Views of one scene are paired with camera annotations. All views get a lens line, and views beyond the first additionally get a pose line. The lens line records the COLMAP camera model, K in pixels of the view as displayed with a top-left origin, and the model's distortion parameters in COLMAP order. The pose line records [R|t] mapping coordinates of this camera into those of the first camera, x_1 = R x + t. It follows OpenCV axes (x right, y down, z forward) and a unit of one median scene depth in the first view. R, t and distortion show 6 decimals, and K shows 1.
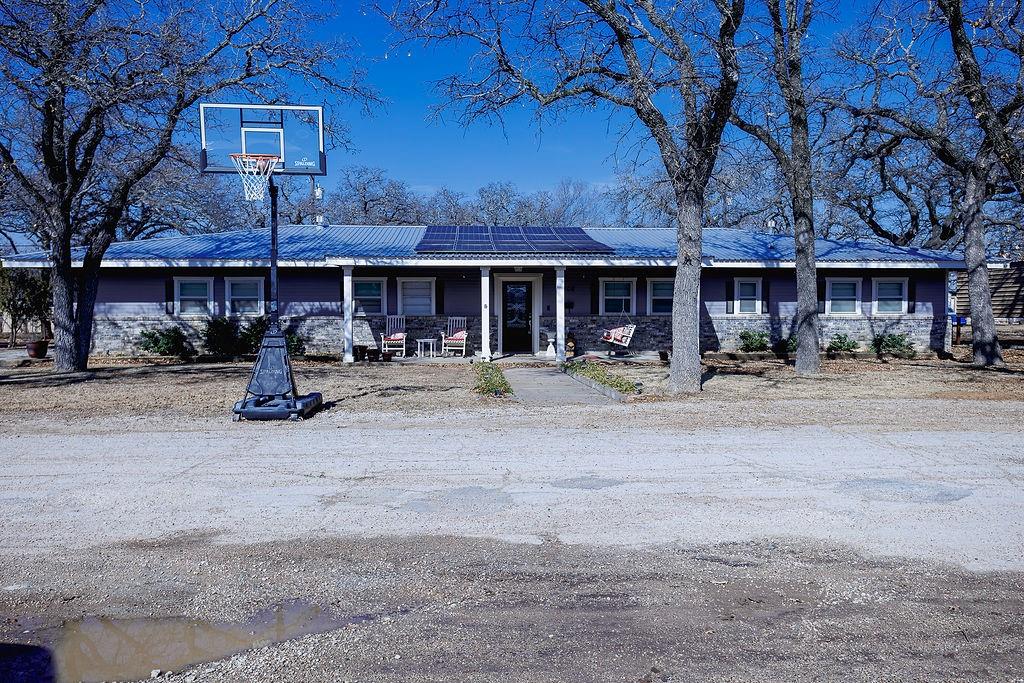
lens RADIAL K [[1743.1, 0, 510.4], [0, 1743.1, 342.3], [0, 0, 1]] dist [0.153825, 0.000000]
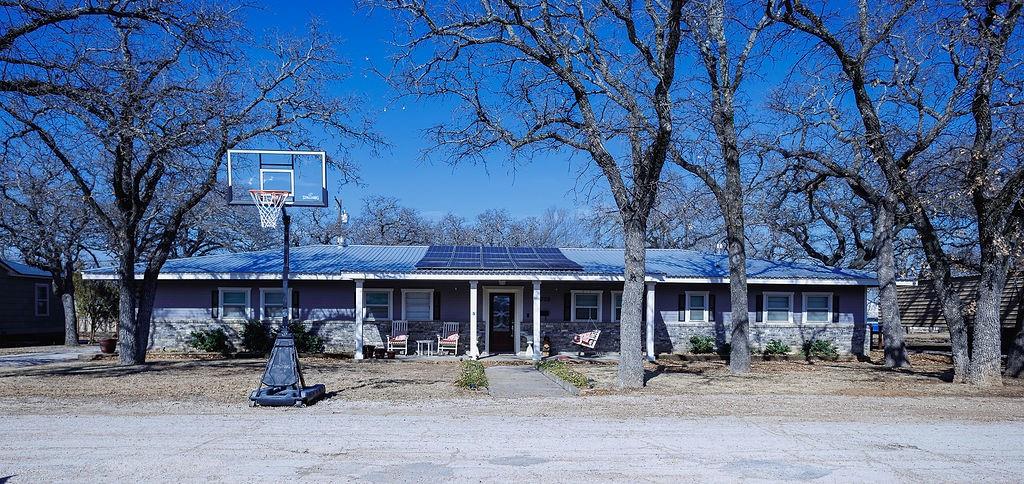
lens RADIAL K [[1590.0, 0, 515.4], [0, 1590.0, 246.2], [0, 0, 1]] dist [0.007795, 0.000000]
pose [[0.998012, 0.005948, -0.062745, 0.082387], [-0.009621, 0.998248, -0.058389, -0.003301], [0.062287, 0.058877, 0.996320, -0.089004]]
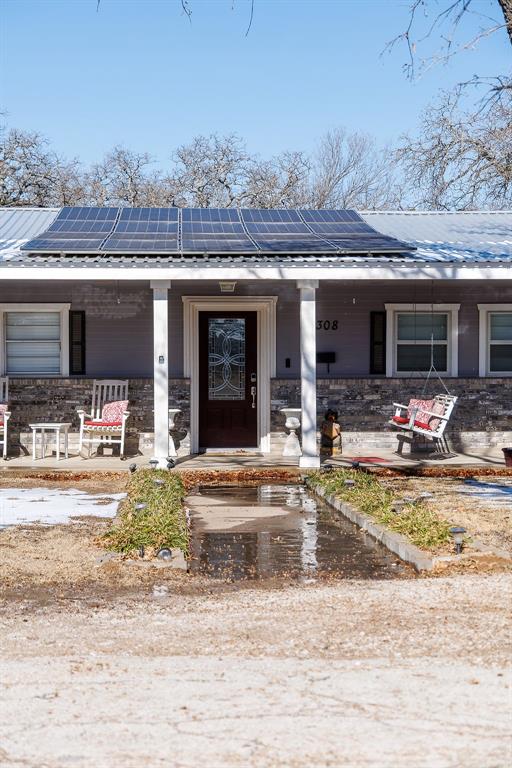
lens RADIAL K [[1622.8, 0, 256.2], [0, 1622.8, 384.0], [0, 0, 1]] dist [0.070055, 0.000000]
pose [[0.997716, 0.000470, -0.067554, 0.045643], [-0.000733, 0.999992, -0.003872, -0.011567], [0.067551, 0.003912, 0.997708, 0.525389]]
